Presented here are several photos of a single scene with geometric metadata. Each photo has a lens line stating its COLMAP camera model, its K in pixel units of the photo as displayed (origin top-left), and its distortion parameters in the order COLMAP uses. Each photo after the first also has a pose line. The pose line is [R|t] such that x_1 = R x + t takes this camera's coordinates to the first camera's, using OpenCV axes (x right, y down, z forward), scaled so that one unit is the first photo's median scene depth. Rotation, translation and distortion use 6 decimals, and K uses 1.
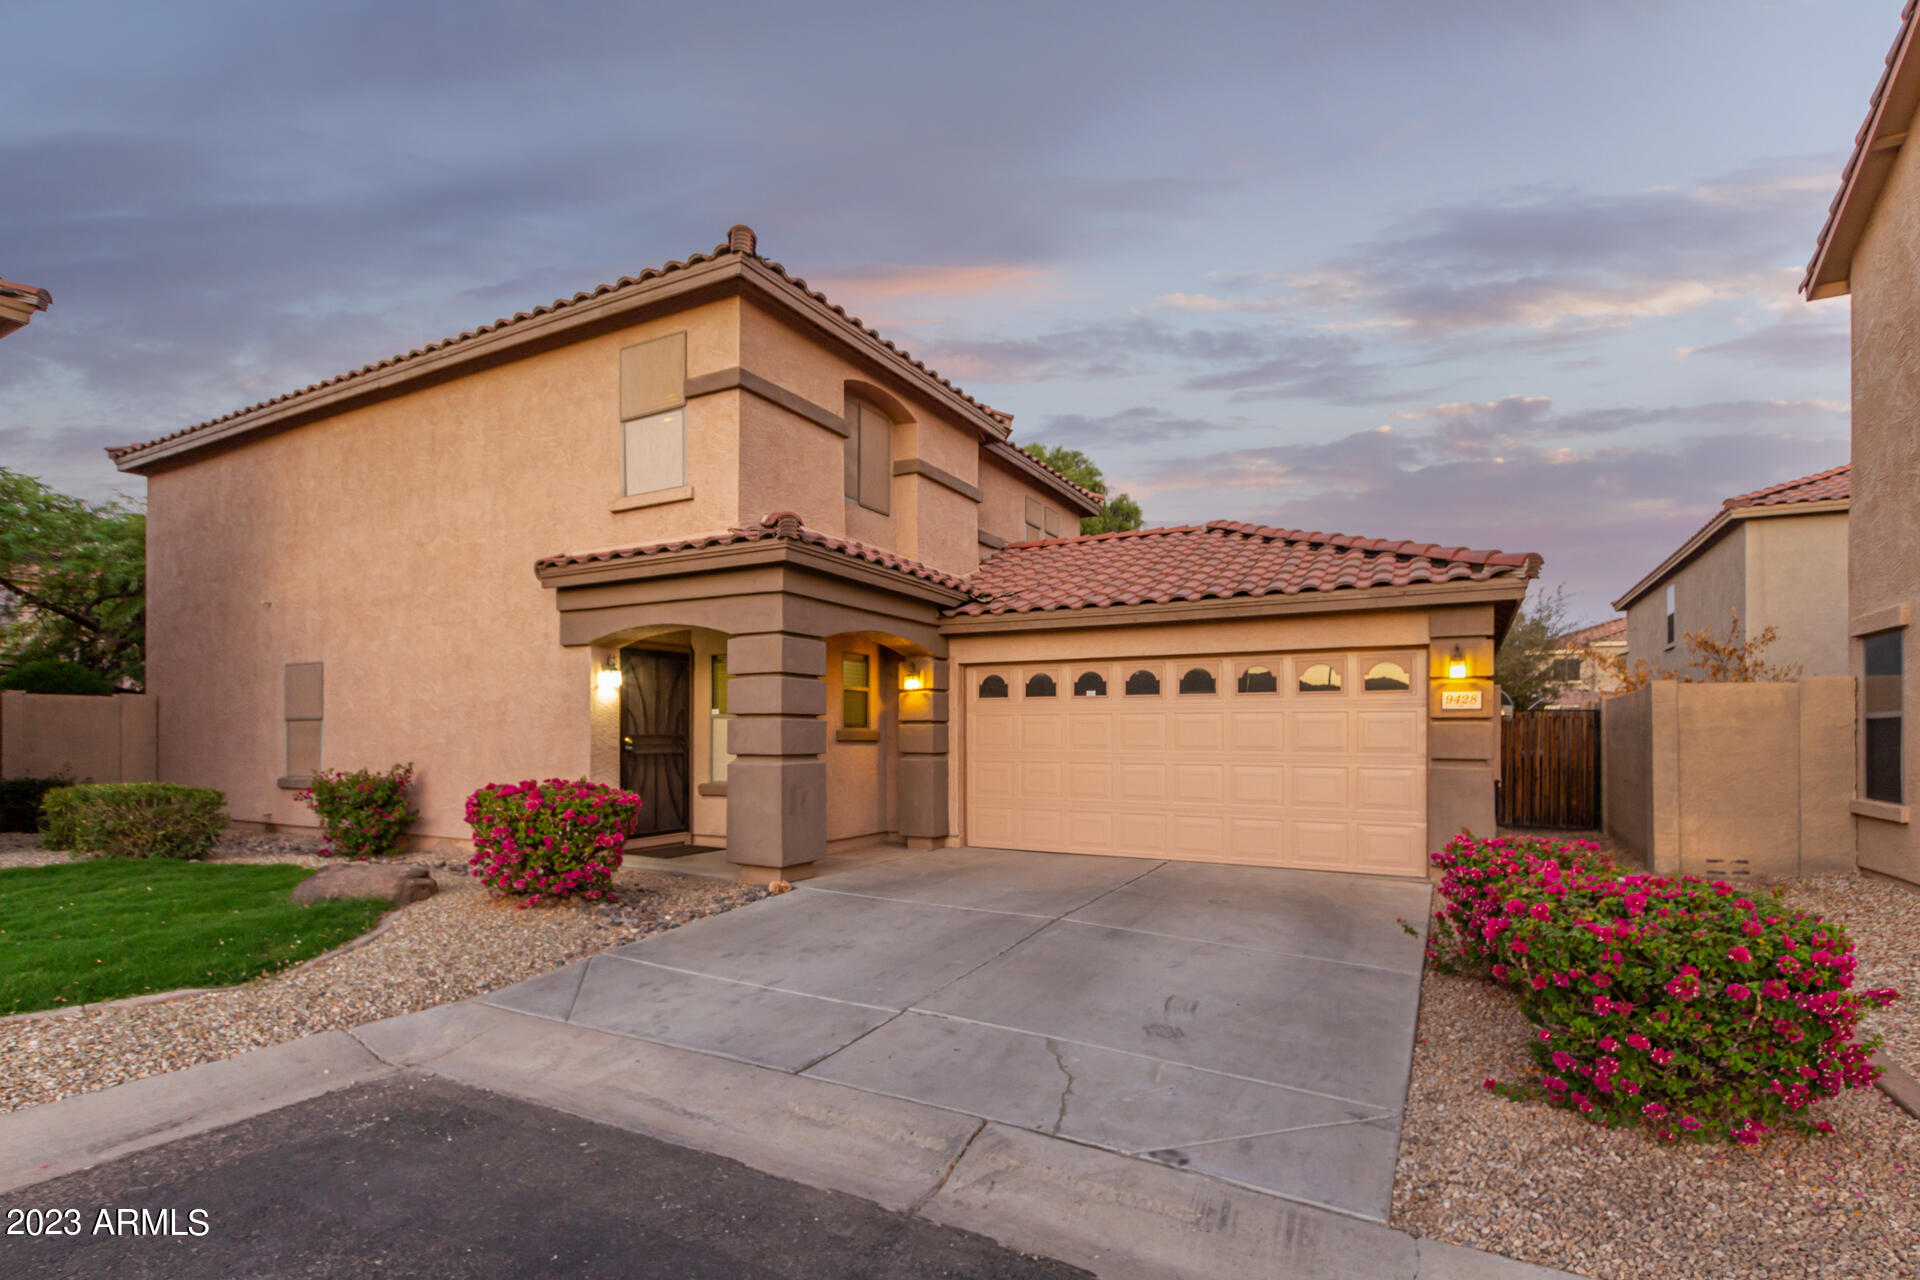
lens RADIAL K [[914.1, 0, 931.6], [0, 914.1, 723.2], [0, 0, 1]] dist [0.009144, -0.000759]
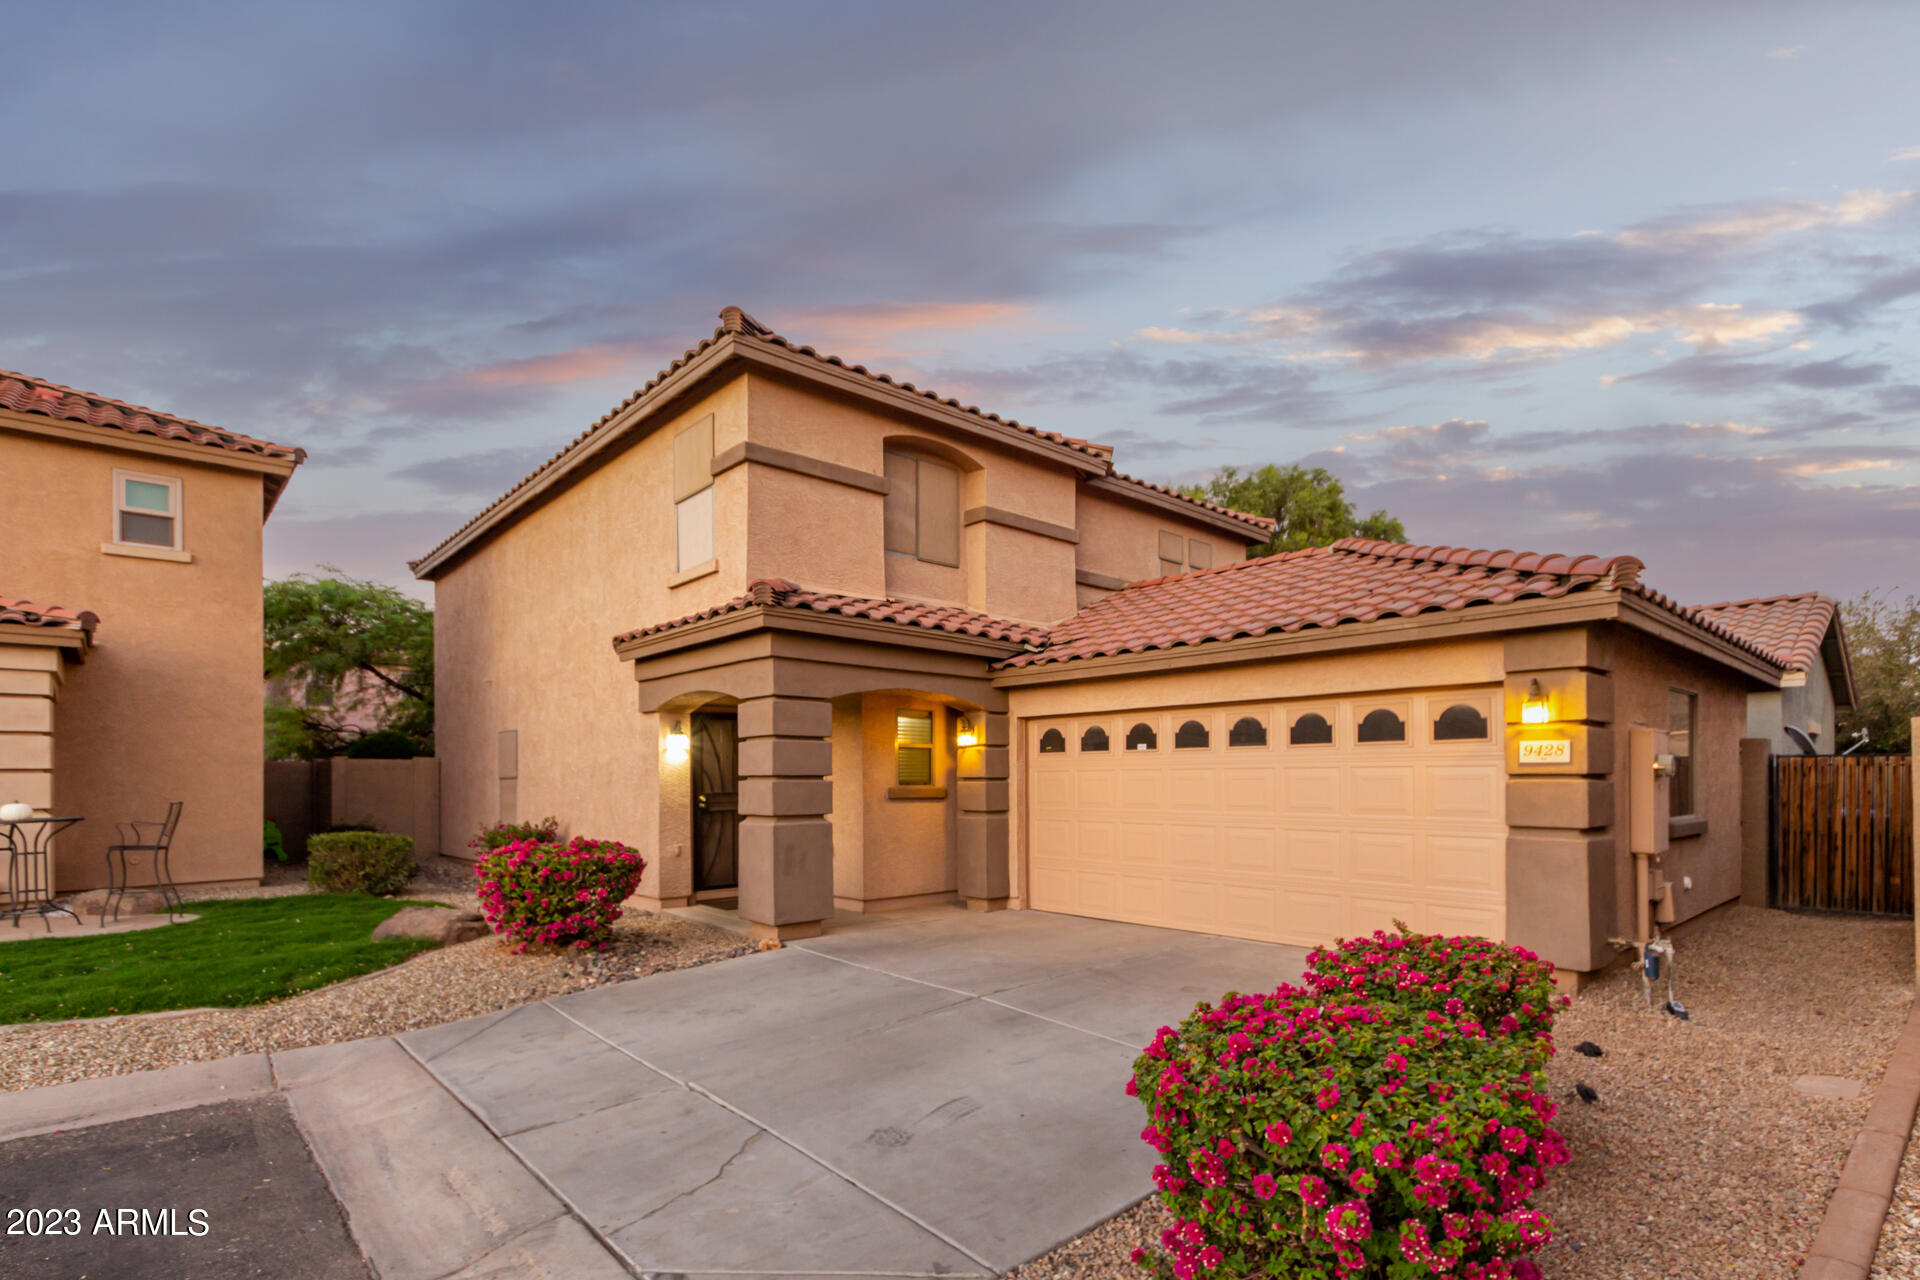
lens RADIAL K [[914.1, 0, 937.8], [0, 914.1, 765.7], [0, 0, 1]] dist [0.009144, -0.000759]
pose [[0.945171, -0.011121, -0.326385, 0.304544], [0.010245, 0.999938, -0.004402, -0.012983], [0.326414, 0.000816, 0.945227, 0.082779]]
